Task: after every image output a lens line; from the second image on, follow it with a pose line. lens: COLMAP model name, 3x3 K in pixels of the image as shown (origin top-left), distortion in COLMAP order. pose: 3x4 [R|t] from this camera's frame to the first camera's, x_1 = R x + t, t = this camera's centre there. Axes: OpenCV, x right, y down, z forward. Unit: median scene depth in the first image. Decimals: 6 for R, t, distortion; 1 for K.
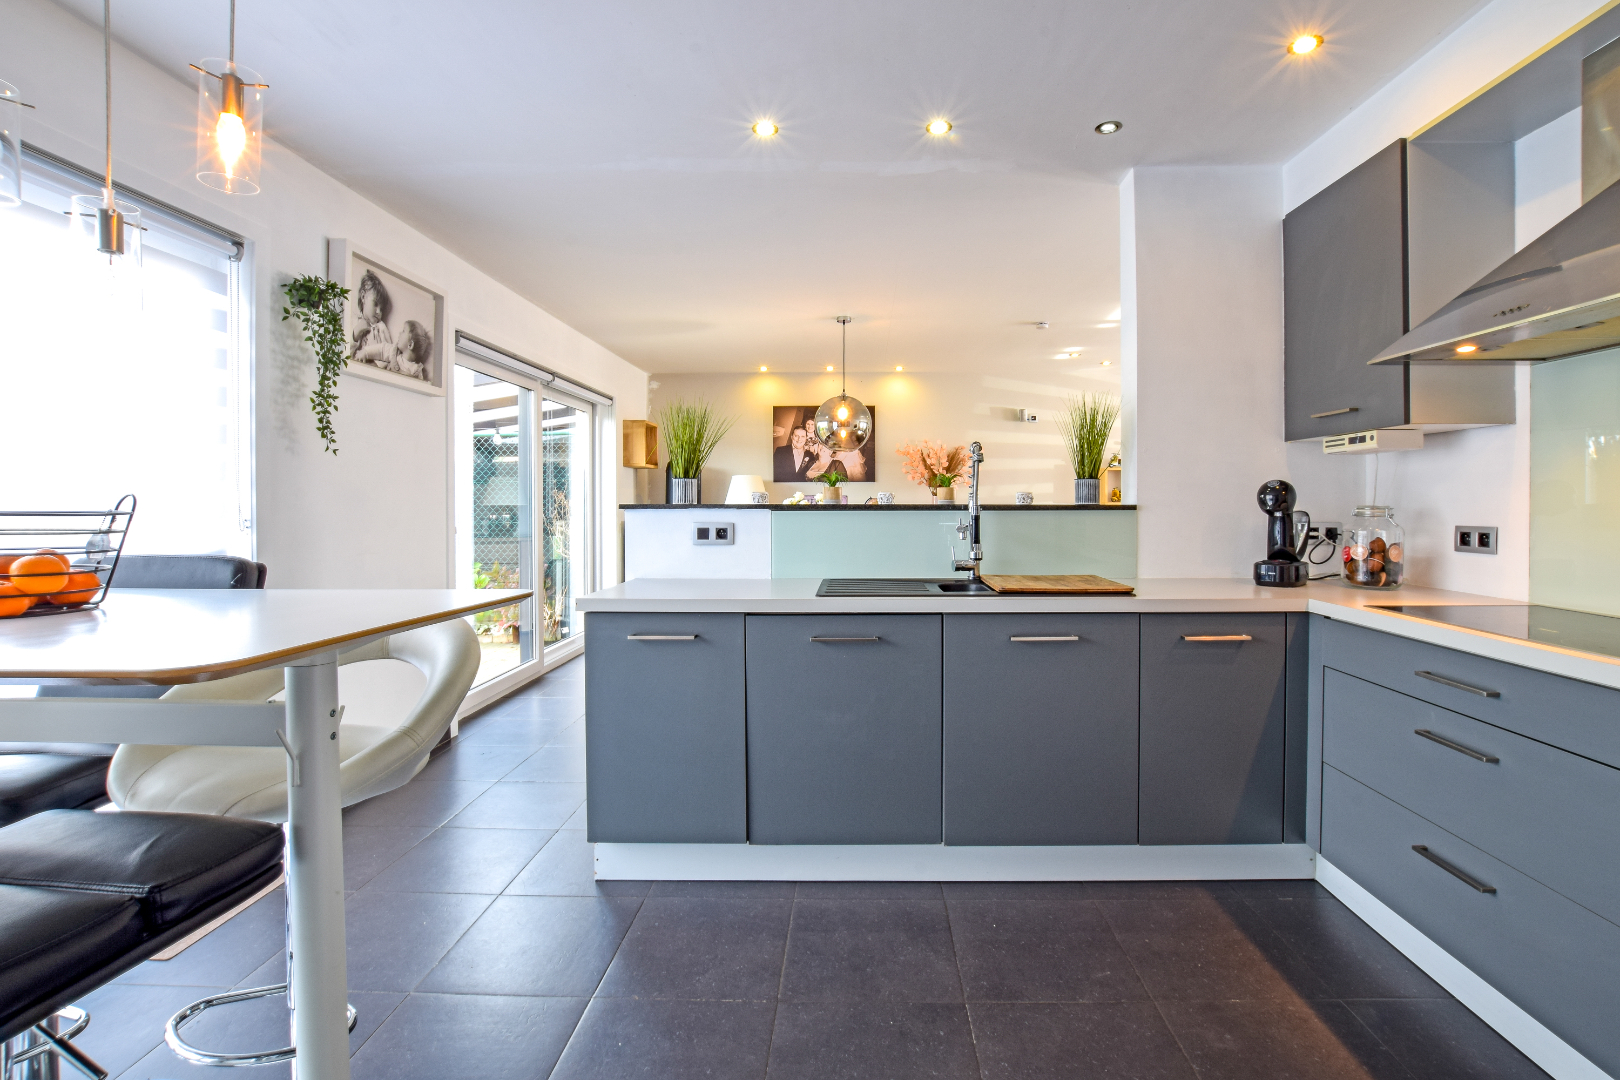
lens RADIAL K [[758.4, 0, 835.0], [0, 758.4, 506.1], [0, 0, 1]] dist [-0.001779, 0.000008]
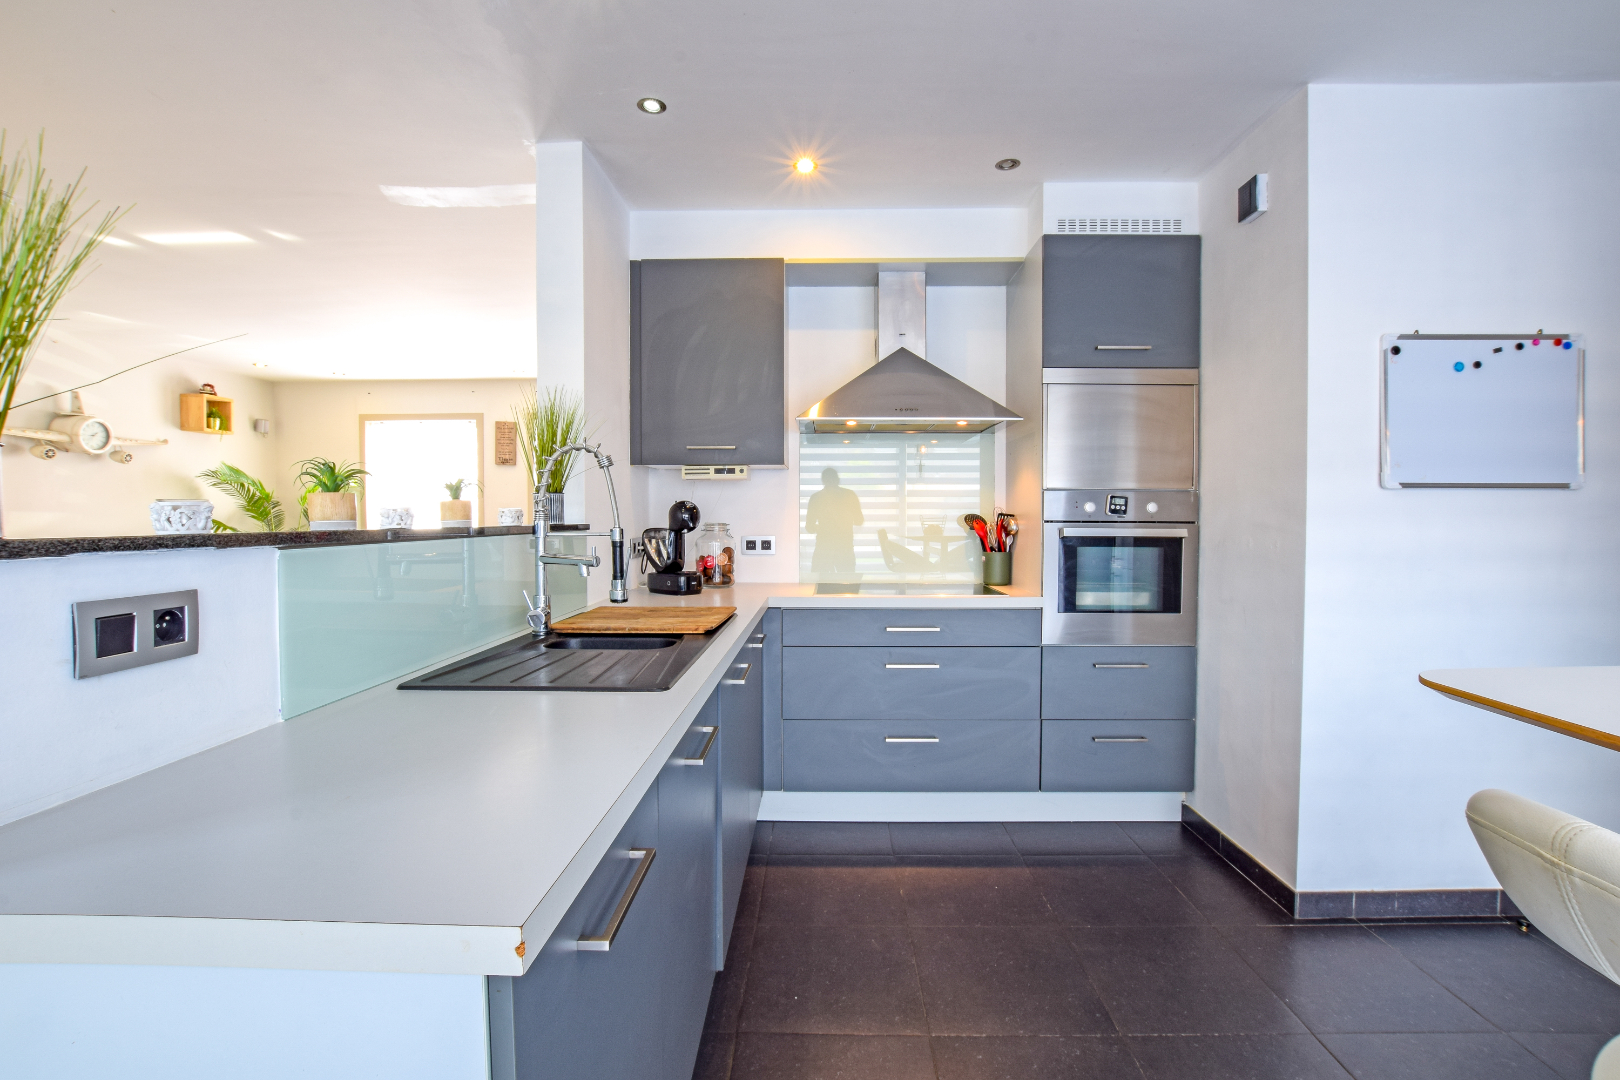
lens RADIAL K [[748.7, 0, 810.0], [0, 748.7, 540.0], [0, 0, 1]] dist [-0.016383, 0.000578]
pose [[-0.019568, -0.031718, 0.999305, -0.564398], [0.009990, 0.999441, 0.031918, -0.010128], [-0.999759, 0.010607, -0.019240, 0.868030]]
